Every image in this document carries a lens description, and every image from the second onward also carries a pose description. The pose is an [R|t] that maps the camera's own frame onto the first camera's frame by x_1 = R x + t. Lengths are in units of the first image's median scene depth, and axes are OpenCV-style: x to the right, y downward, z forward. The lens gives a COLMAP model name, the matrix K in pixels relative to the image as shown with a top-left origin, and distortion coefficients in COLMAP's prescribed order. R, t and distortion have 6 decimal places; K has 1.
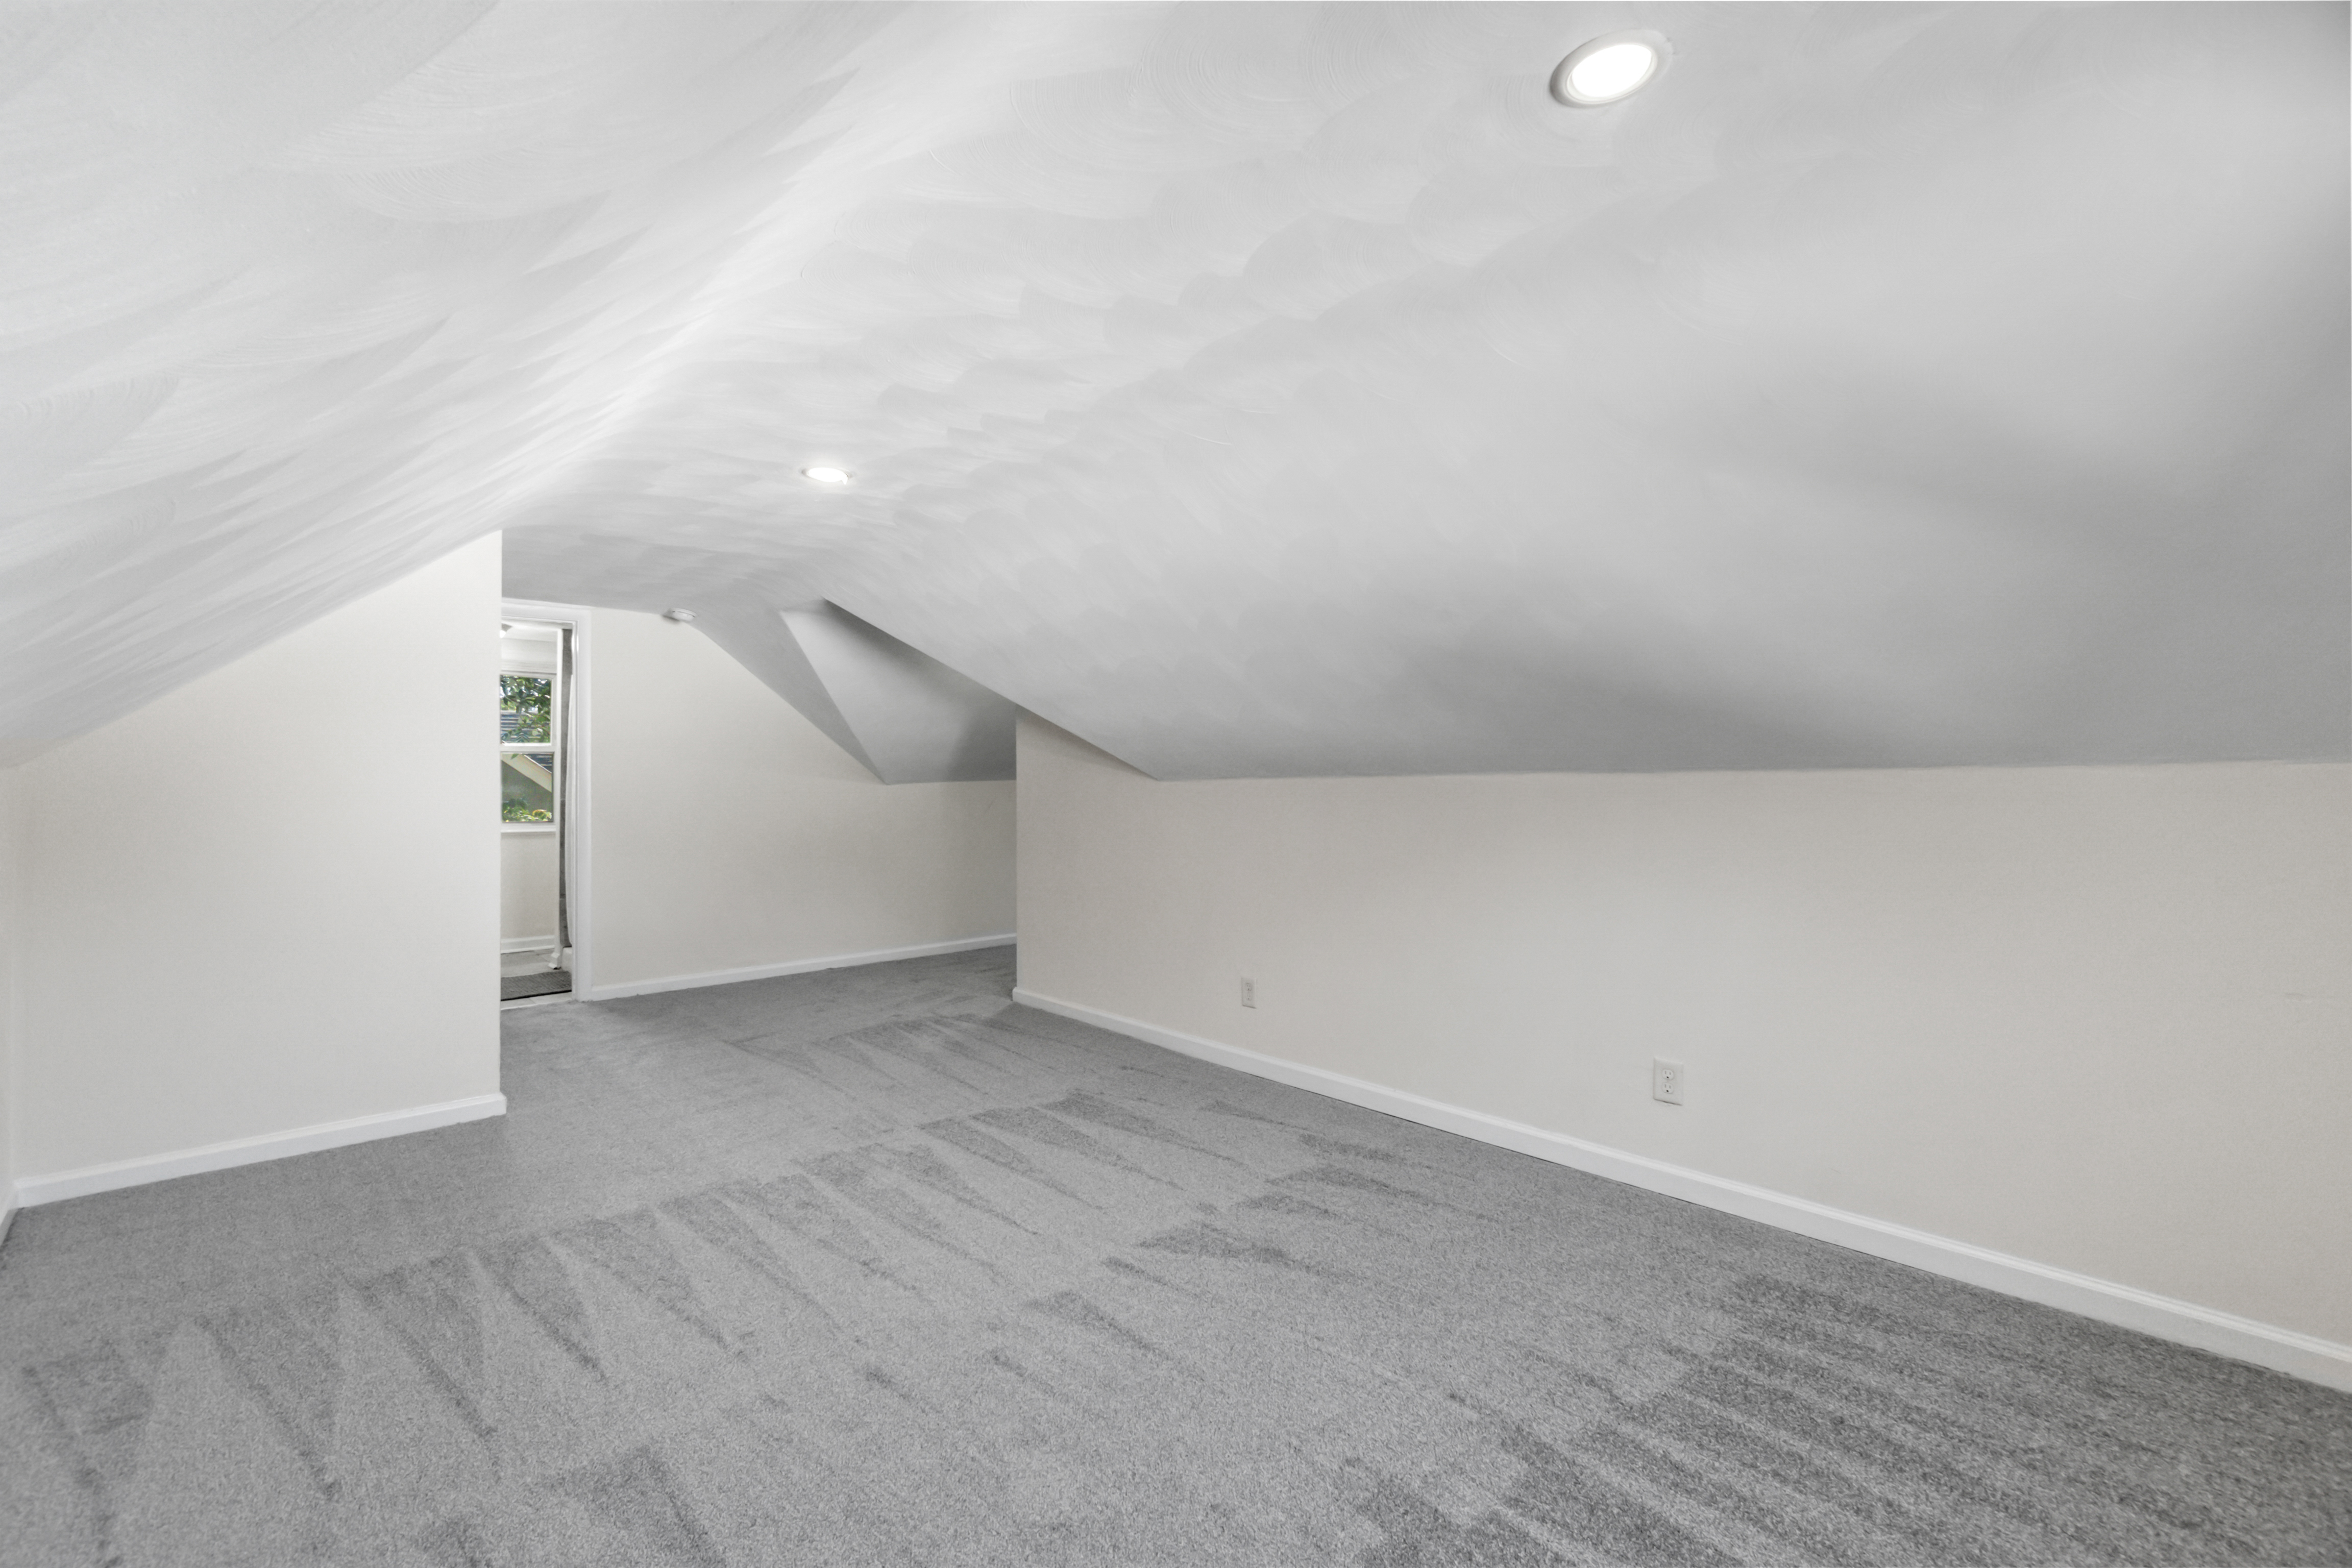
lens RADIAL K [[1002.3, 0, 1167.7], [0, 1002.3, 764.8], [0, 0, 1]] dist [-0.003339, 0.001095]
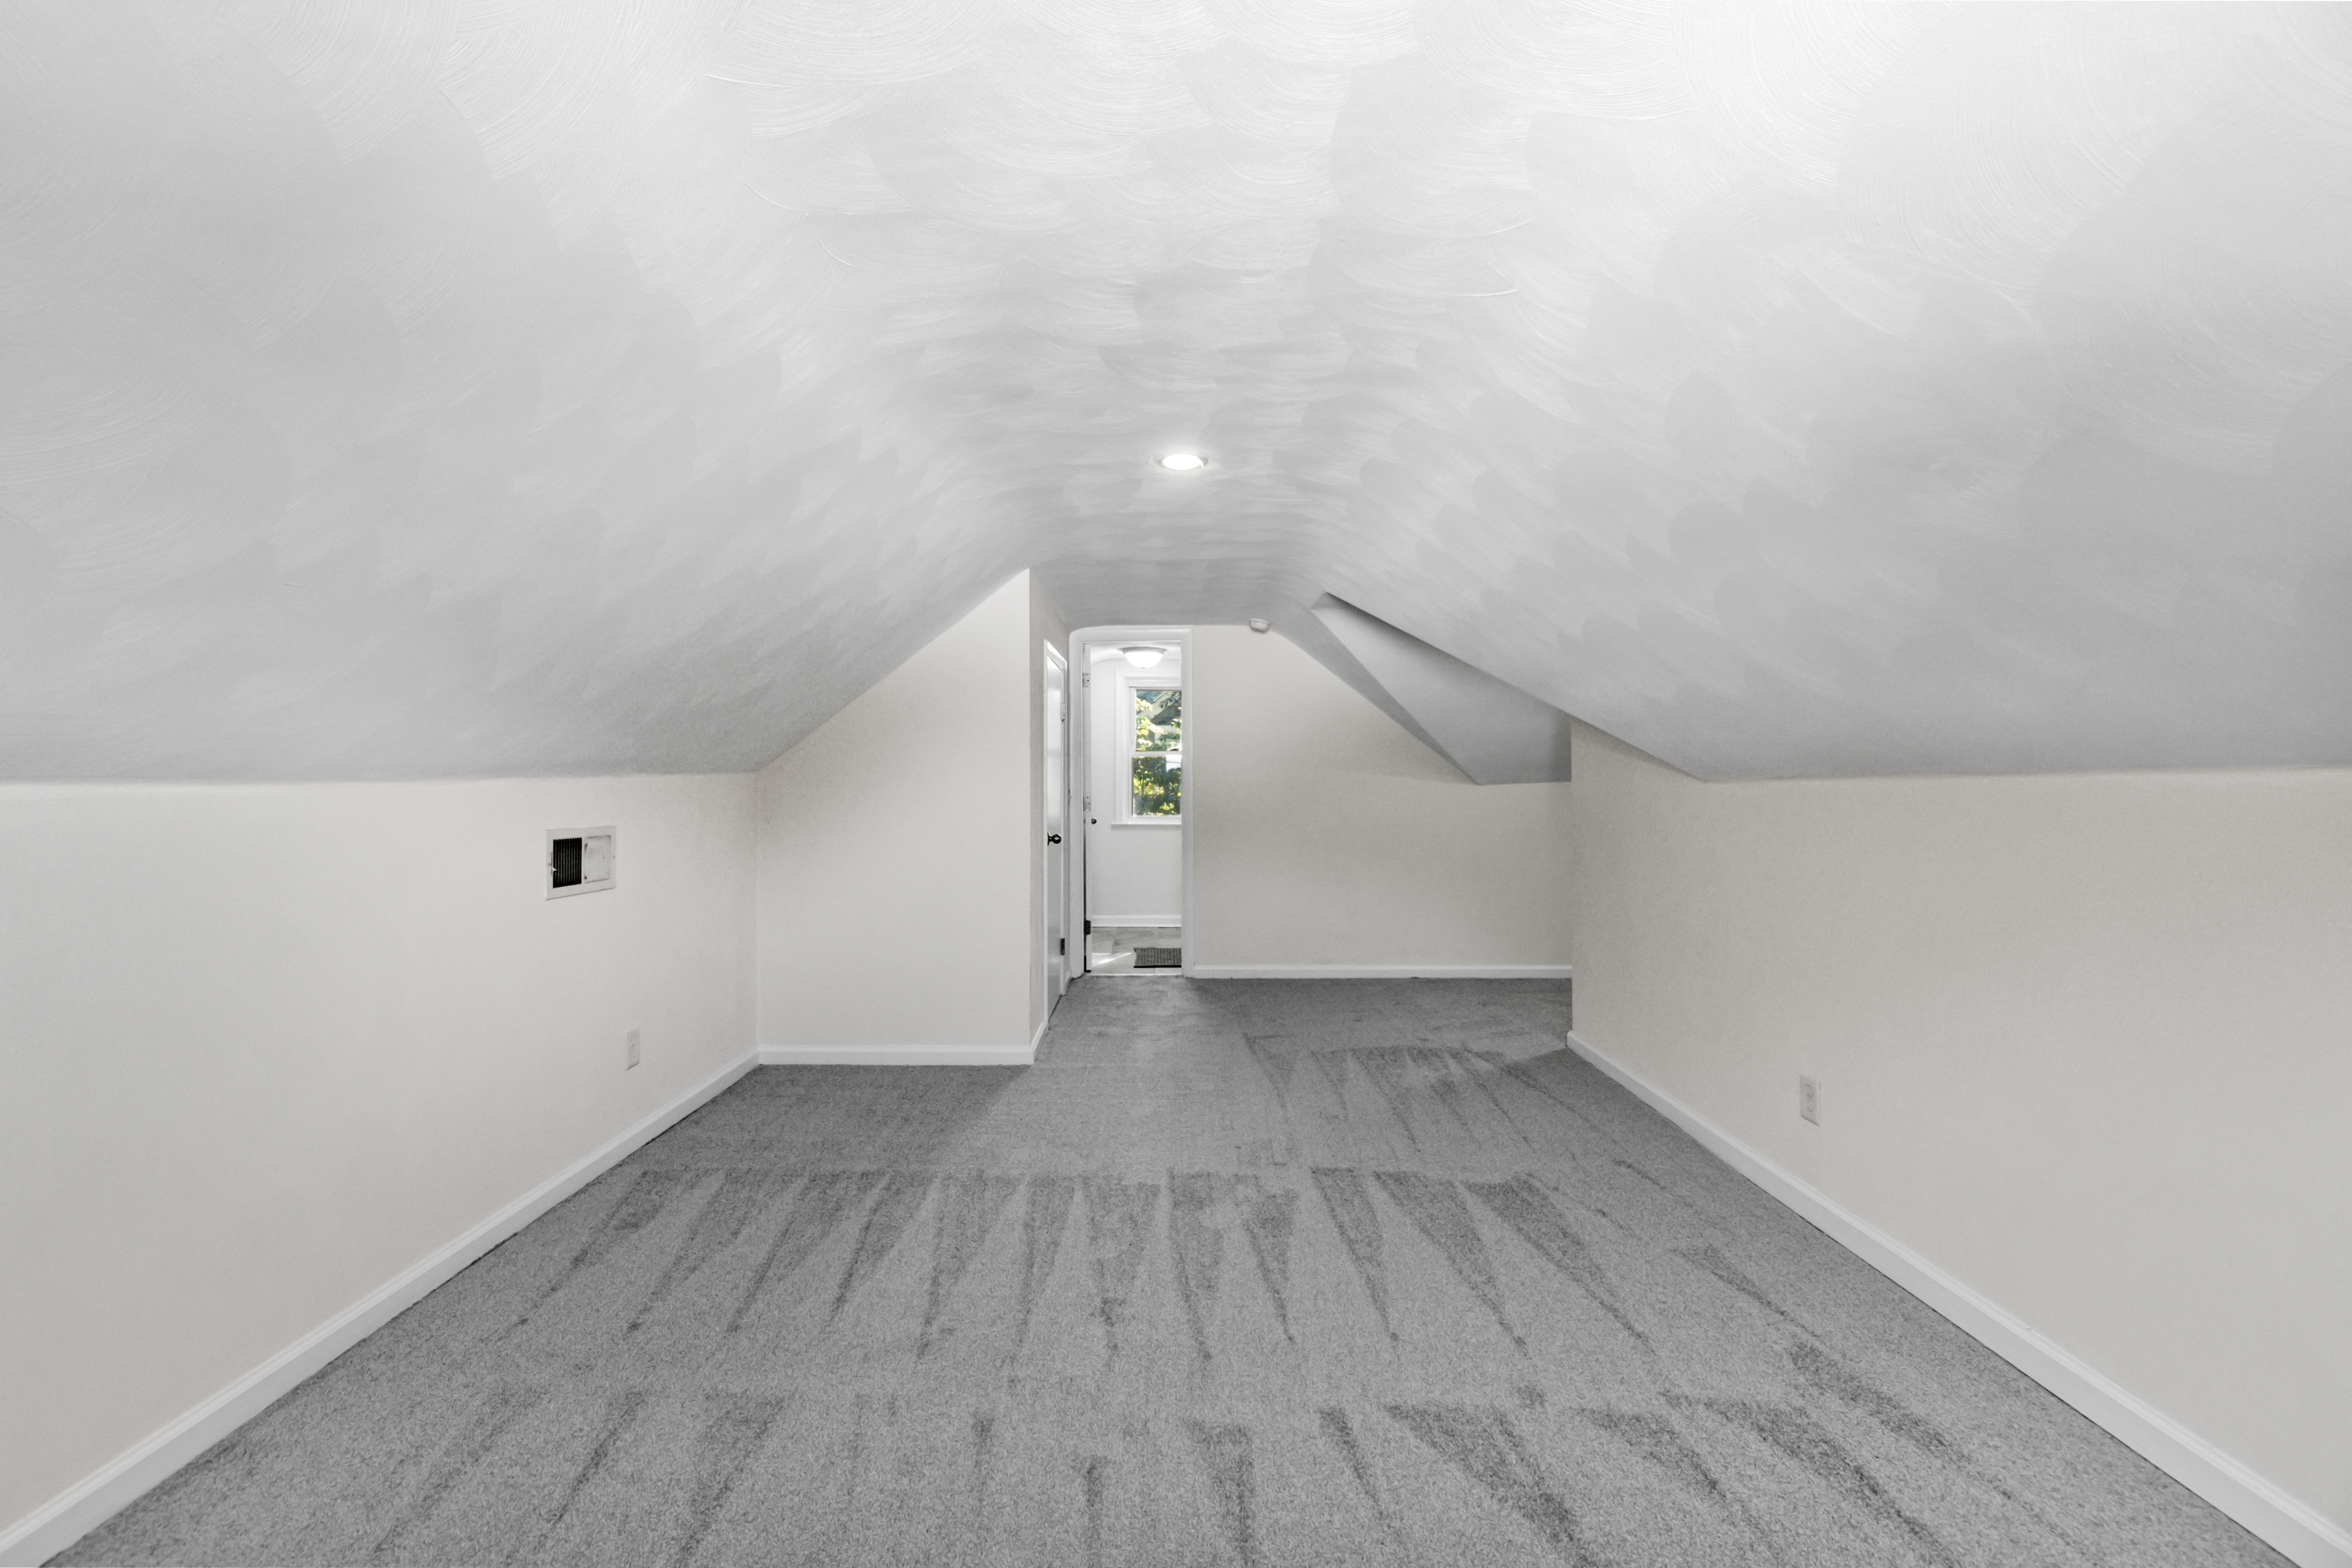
lens RADIAL K [[1002.3, 0, 1167.7], [0, 1002.3, 764.8], [0, 0, 1]] dist [-0.003339, 0.001095]
pose [[0.724518, -0.011122, -0.689166, 0.312878], [0.010468, 0.999932, -0.005132, 0.004487], [0.689177, -0.003496, 0.724585, 0.297831]]
